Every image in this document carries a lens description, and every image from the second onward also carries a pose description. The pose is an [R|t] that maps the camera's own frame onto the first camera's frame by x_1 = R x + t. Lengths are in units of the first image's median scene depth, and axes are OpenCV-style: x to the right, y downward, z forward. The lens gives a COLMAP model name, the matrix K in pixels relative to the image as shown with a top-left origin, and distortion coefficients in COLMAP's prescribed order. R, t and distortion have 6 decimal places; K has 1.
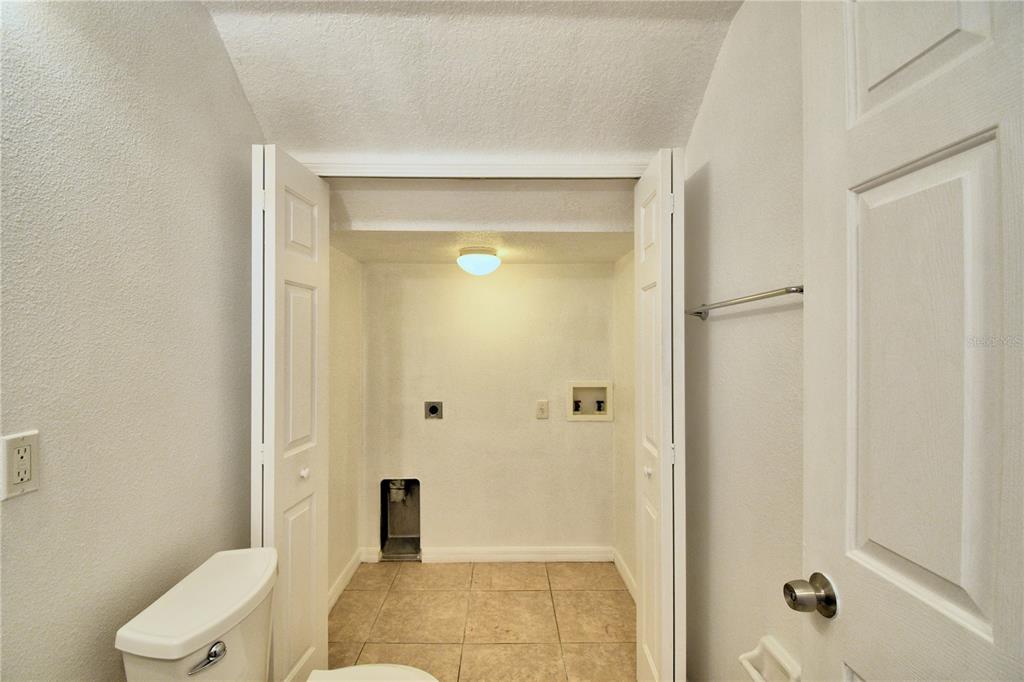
lens RADIAL K [[456.8, 0, 518.1], [0, 456.8, 335.5], [0, 0, 1]] dist [0.007954, -0.017203]
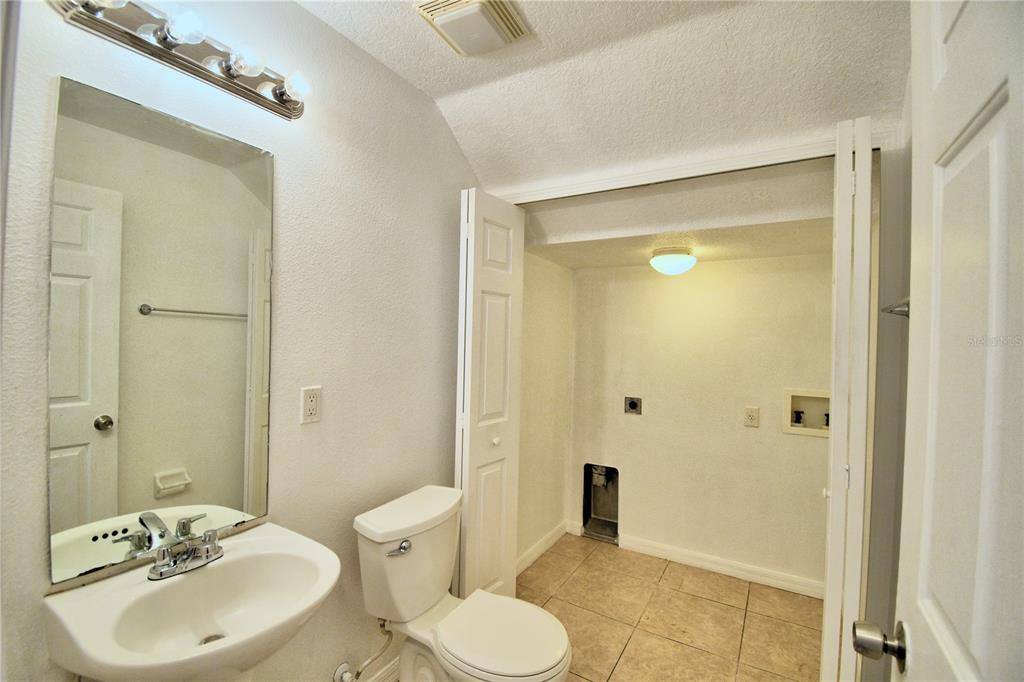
lens RADIAL K [[456.8, 0, 531.6], [0, 456.8, 334.4], [0, 0, 1]] dist [0.007954, -0.017203]
pose [[0.856053, 0.014200, -0.516693, 0.207679], [-0.014249, 0.999891, 0.003872, -0.001361], [0.516691, 0.004048, 0.856162, -0.029004]]
